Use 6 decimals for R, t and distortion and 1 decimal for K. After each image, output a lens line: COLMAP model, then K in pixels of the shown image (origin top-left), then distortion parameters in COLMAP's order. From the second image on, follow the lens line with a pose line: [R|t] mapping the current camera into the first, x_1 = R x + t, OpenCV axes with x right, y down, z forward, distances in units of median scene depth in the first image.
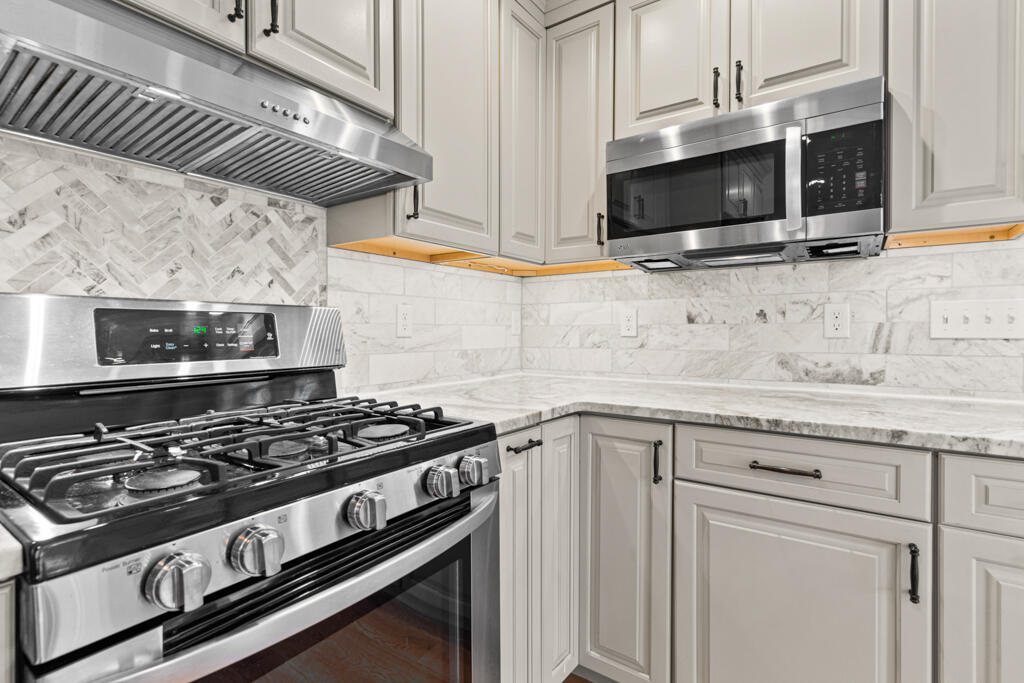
lens RADIAL K [[491.4, 0, 513.4], [0, 491.4, 330.5], [0, 0, 1]] dist [0.007055, -0.000243]
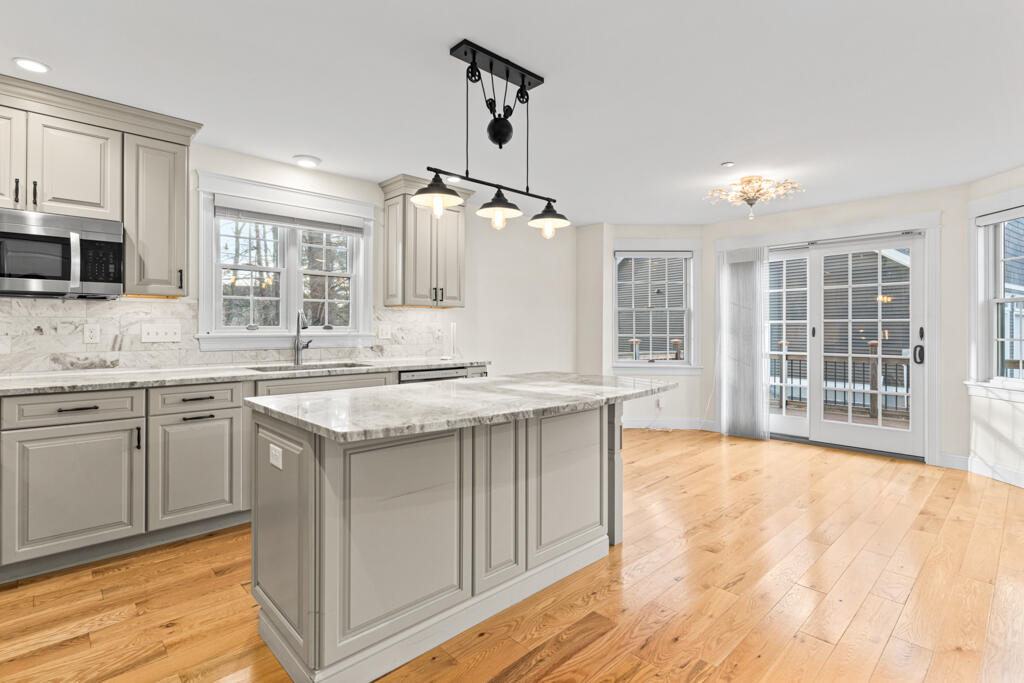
lens RADIAL K [[491.4, 0, 513.4], [0, 491.4, 330.5], [0, 0, 1]] dist [0.007055, -0.000243]
pose [[0.198495, -0.004207, 0.980093, -0.872001], [-0.004324, 0.999977, 0.005169, -0.051842], [-0.980092, -0.005264, 0.198472, -0.937065]]
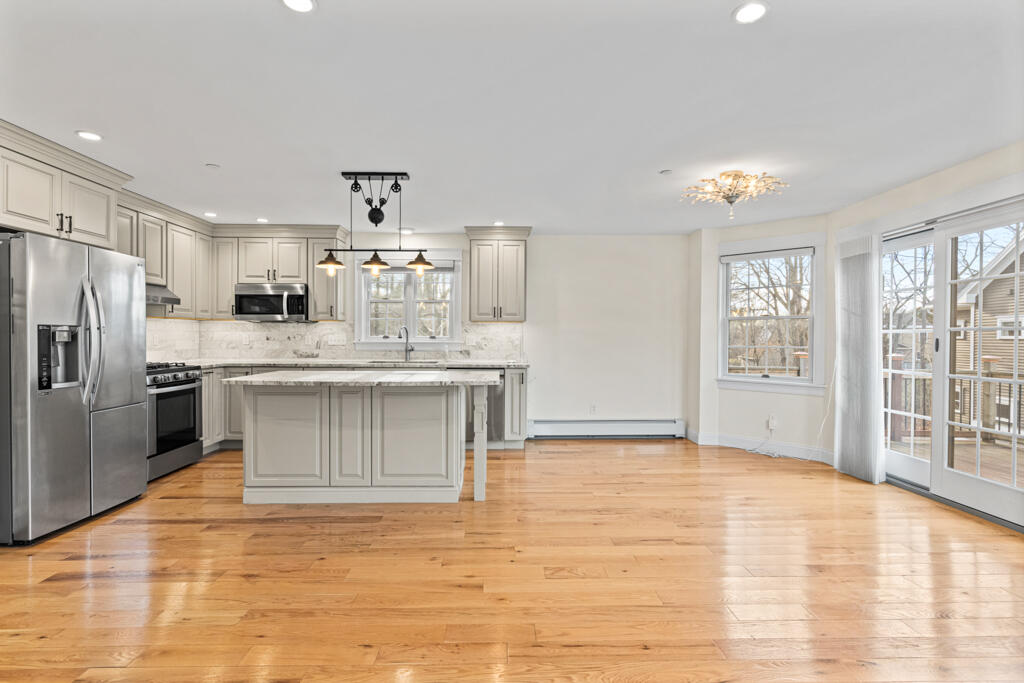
lens RADIAL K [[497.1, 0, 511.7], [0, 497.1, 343.2], [0, 0, 1]] dist [-0.002753, -0.000365]
pose [[0.805774, -0.002719, 0.592217, -0.309724], [-0.006555, 0.999887, 0.013510, -0.060750], [-0.592187, -0.014768, 0.805665, -3.029428]]
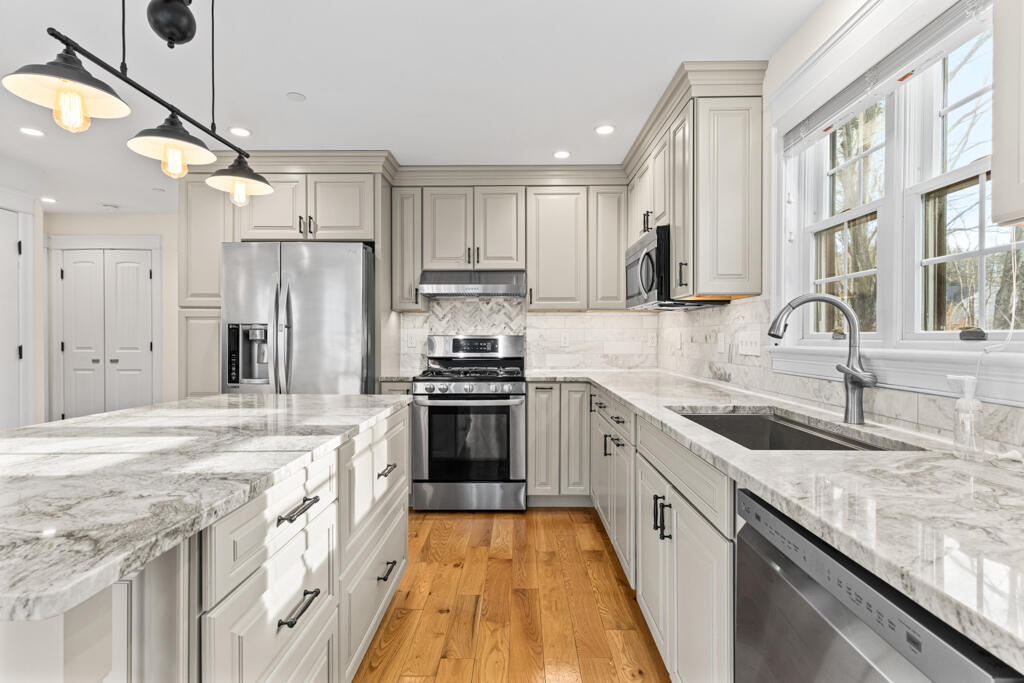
lens RADIAL K [[507.9, 0, 511.9], [0, 507.9, 337.9], [0, 0, 1]] dist [0.001124, 0.000128]
pose [[0.561820, 0.005963, -0.827238, 1.840853], [-0.001479, 0.999980, 0.006204, -0.049274], [0.827258, -0.002262, 0.561818, -0.597024]]
